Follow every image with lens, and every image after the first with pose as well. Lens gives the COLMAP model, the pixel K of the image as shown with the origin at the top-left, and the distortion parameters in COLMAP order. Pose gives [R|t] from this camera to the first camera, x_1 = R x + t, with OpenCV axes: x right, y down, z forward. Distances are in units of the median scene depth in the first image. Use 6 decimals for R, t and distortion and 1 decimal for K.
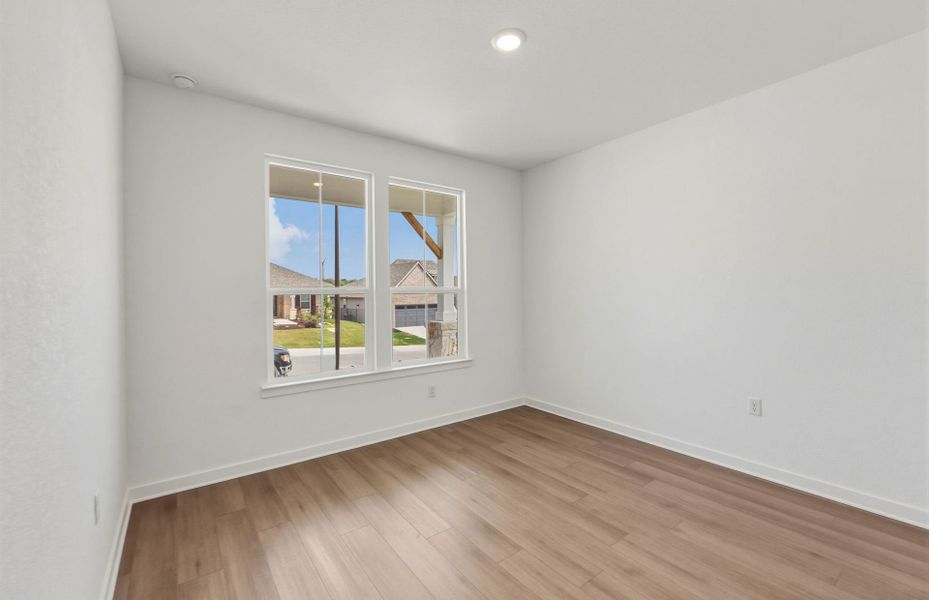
lens RADIAL K [[375.9, 0, 464.5], [0, 375.9, 300.0], [0, 0, 1]] dist [-0.001818, -0.000156]
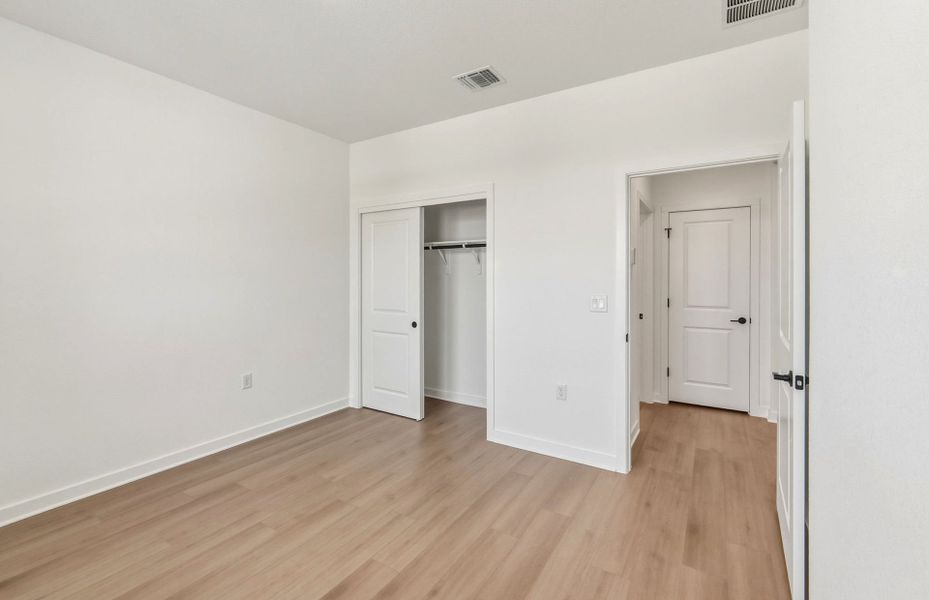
lens RADIAL K [[387.4, 0, 466.6], [0, 387.4, 293.2], [0, 0, 1]] dist [-0.009714, -0.000315]
pose [[-0.344192, -0.014445, 0.938788, -0.626976], [0.023368, 0.999440, 0.023945, 0.003114], [-0.938609, 0.030179, -0.343661, 0.861373]]
